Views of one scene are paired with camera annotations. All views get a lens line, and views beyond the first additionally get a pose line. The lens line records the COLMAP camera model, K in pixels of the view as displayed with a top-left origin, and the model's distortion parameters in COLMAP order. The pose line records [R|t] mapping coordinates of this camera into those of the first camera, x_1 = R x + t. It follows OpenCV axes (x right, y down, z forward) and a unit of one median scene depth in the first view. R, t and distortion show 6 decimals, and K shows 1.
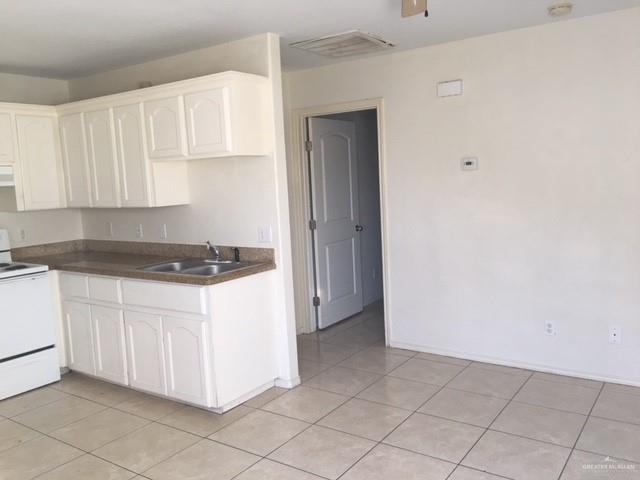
lens RADIAL K [[548.2, 0, 317.3], [0, 548.2, 238.4], [0, 0, 1]] dist [0.103751, -0.156974]
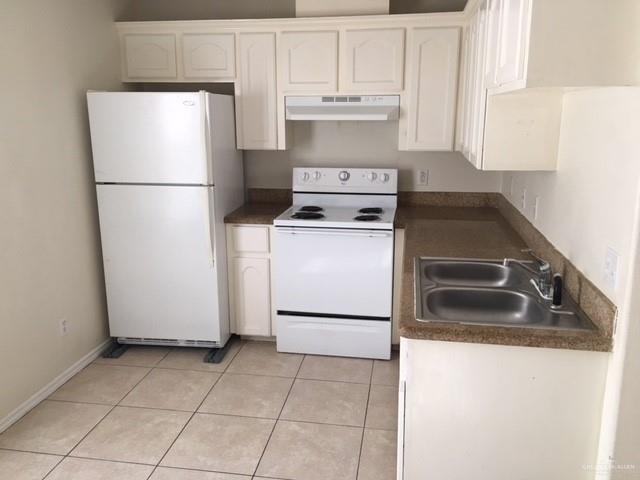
lens RADIAL K [[548.2, 0, 317.3], [0, 548.2, 238.4], [0, 0, 1]] dist [0.103751, -0.156974]
pose [[0.435788, 0.249929, -0.864653, 0.172638], [-0.113519, 0.968264, 0.222664, -0.098032], [0.892862, 0.001121, 0.450329, 0.551503]]
